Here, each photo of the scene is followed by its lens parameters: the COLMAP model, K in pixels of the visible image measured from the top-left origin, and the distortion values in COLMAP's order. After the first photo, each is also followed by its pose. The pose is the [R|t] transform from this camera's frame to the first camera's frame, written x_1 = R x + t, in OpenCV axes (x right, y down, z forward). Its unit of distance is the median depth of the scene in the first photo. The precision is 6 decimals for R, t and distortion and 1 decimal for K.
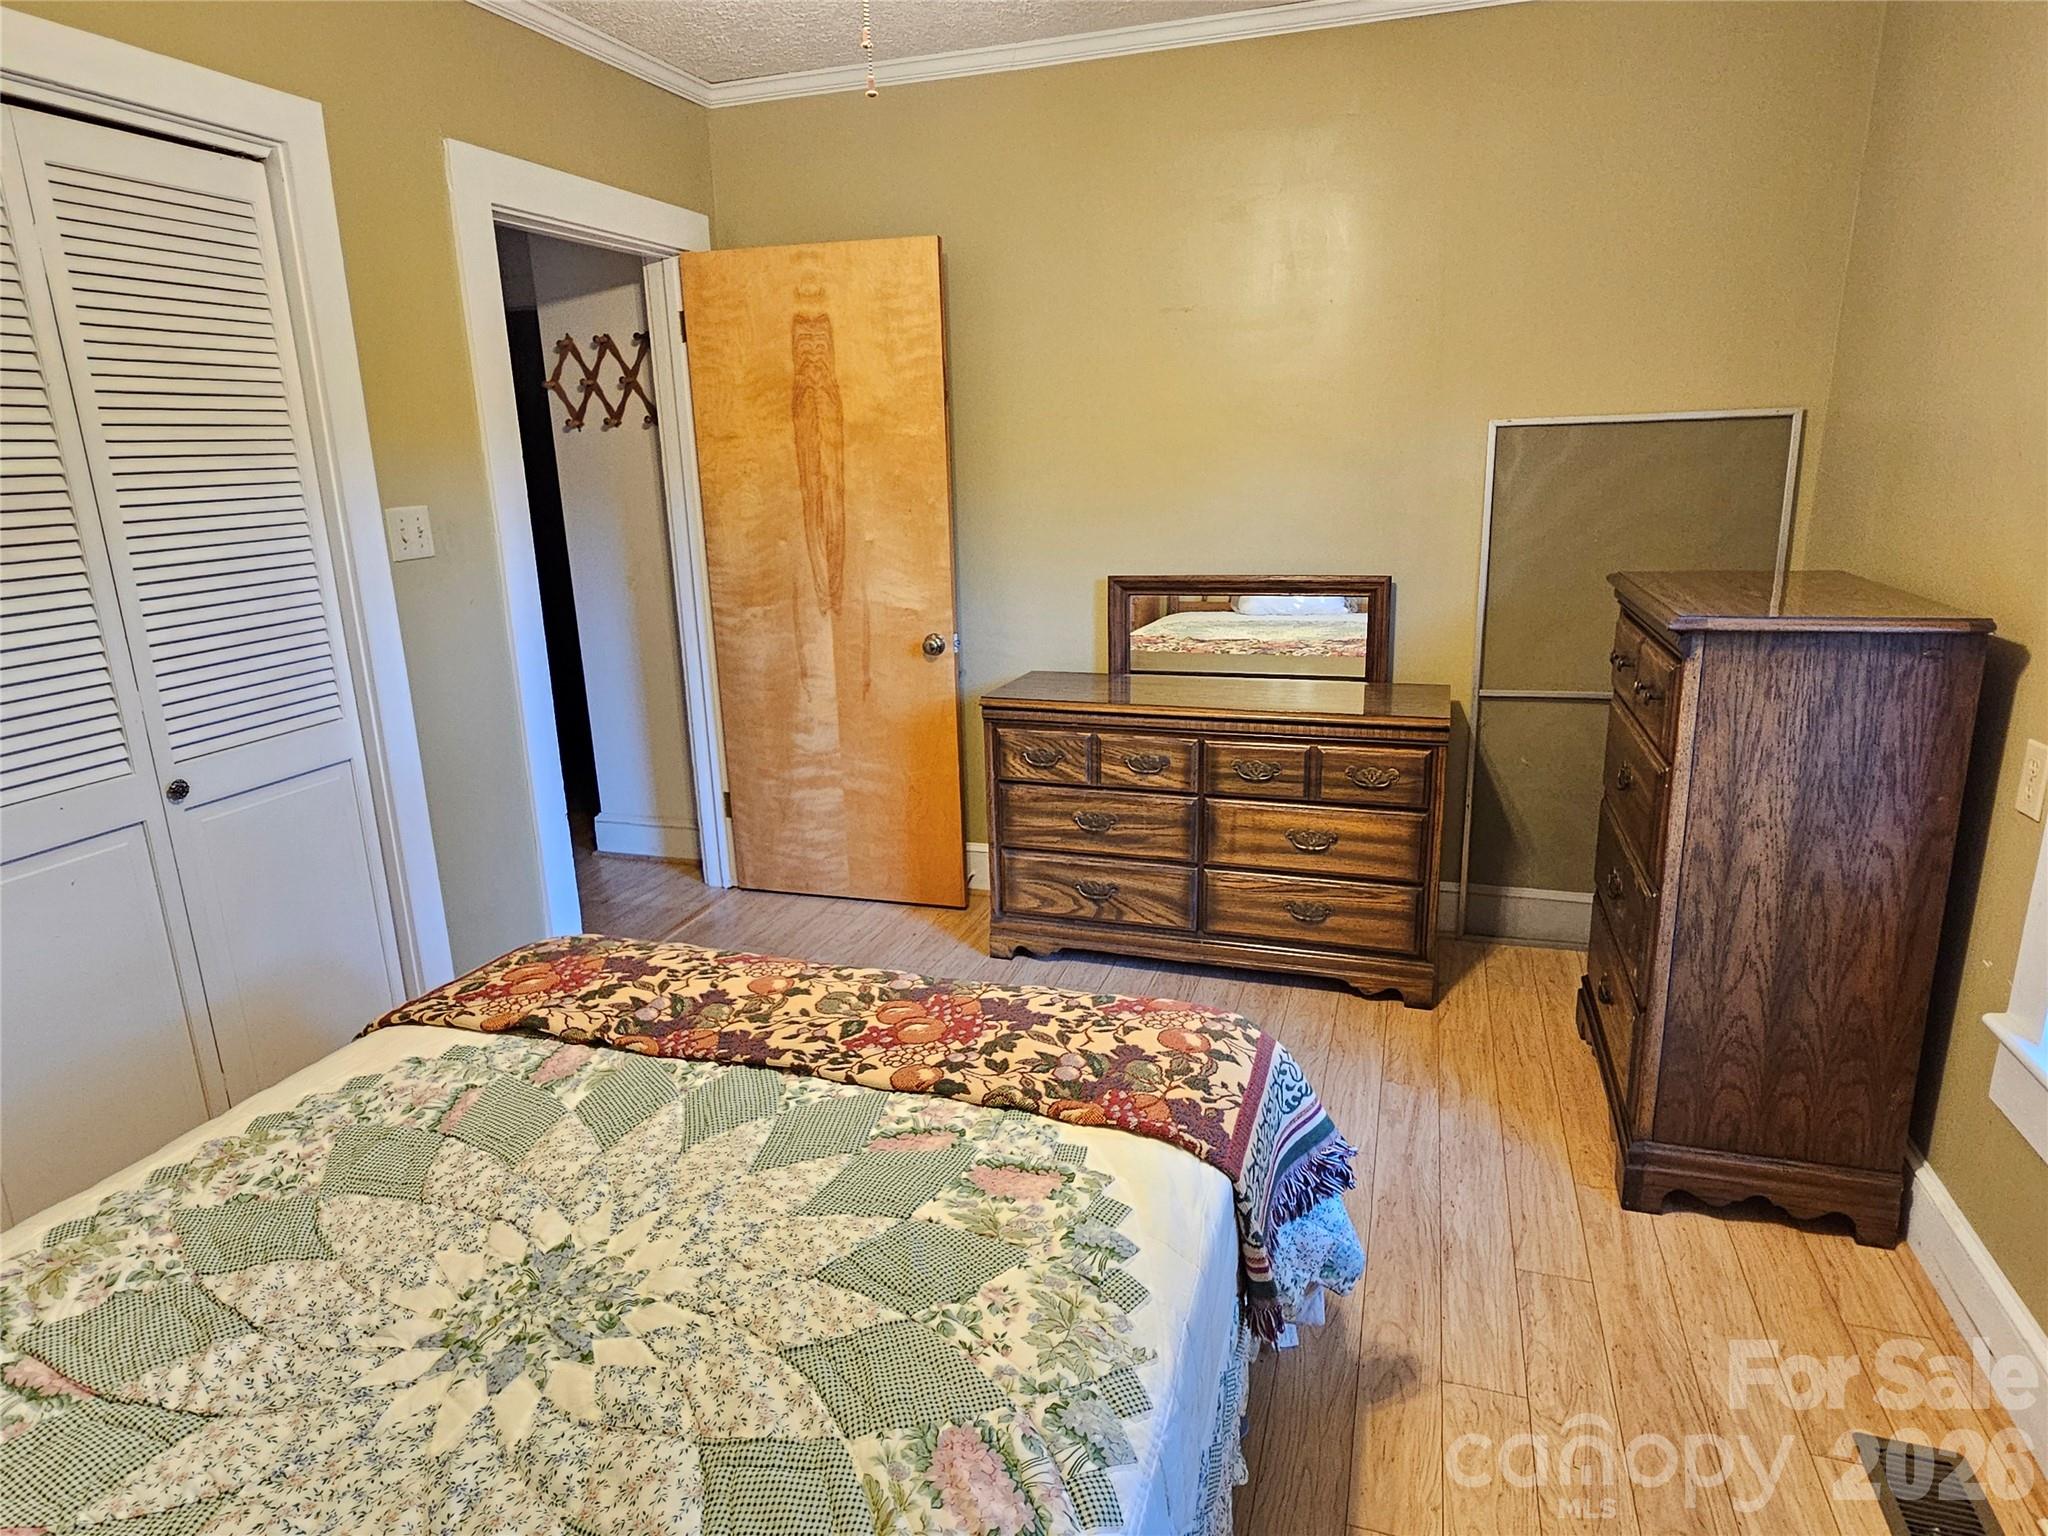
lens RADIAL K [[1195.0, 0, 1024.0], [0, 1195.0, 768.0], [0, 0, 1]] dist [0.003617, 0.000730]
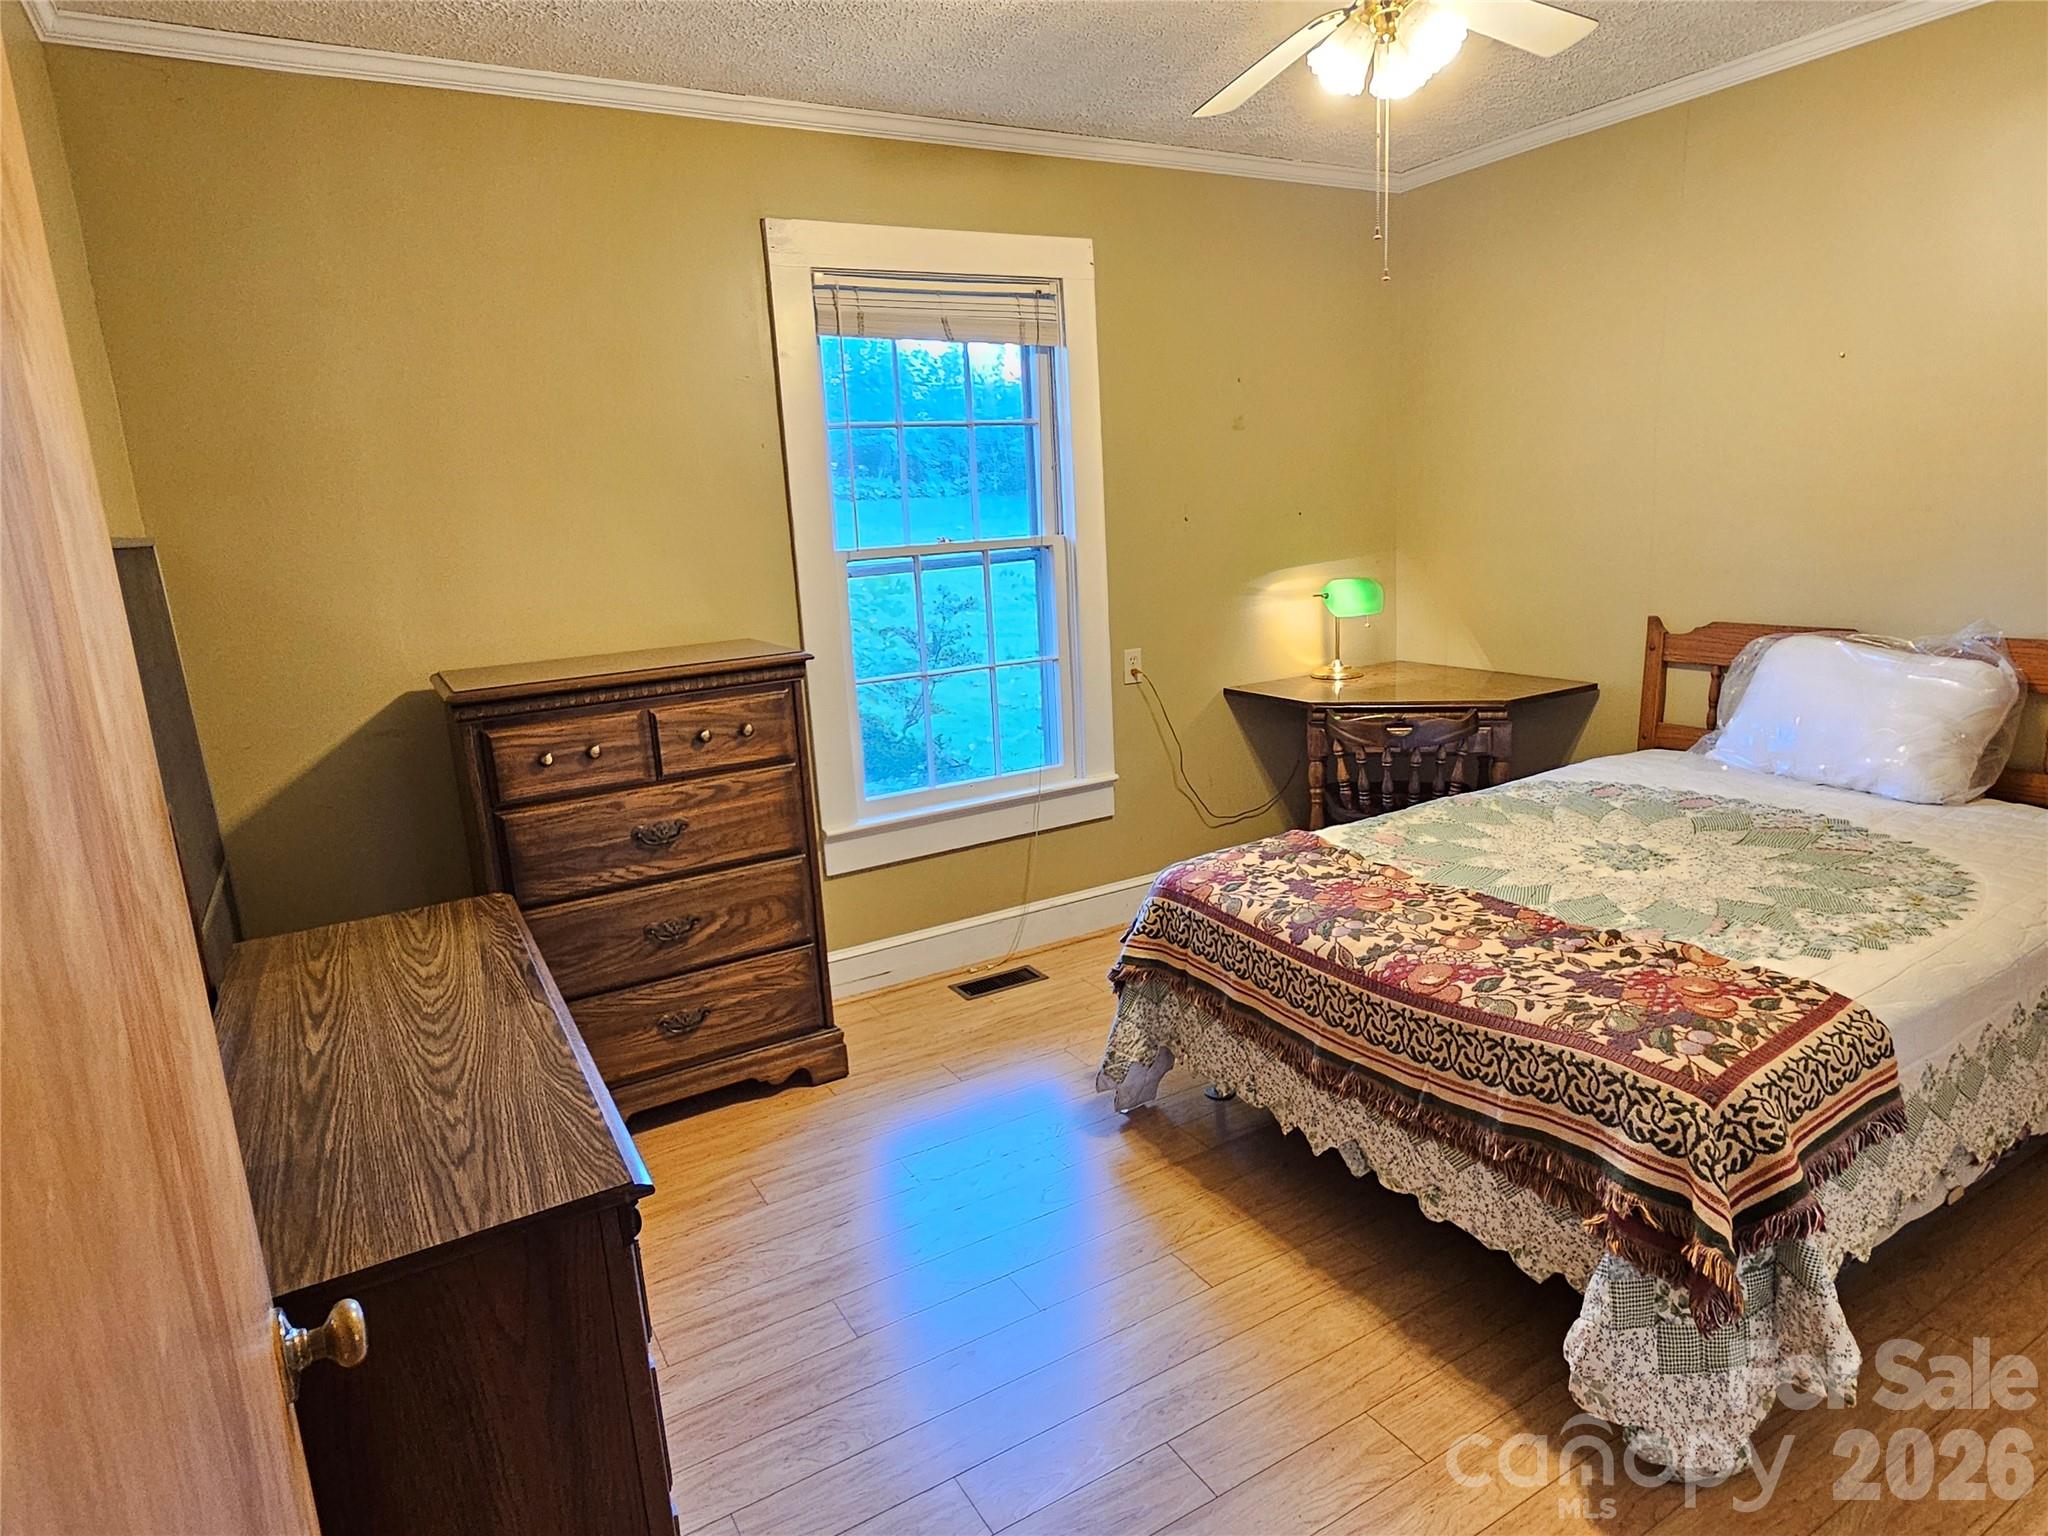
lens RADIAL K [[1195.0, 0, 1024.0], [0, 1195.0, 768.0], [0, 0, 1]] dist [0.003617, 0.000730]
pose [[-0.754907, -0.070678, 0.652013, -0.670684], [0.239961, 0.895472, 0.374898, -0.529841], [-0.610356, 0.439471, -0.659038, 2.058084]]
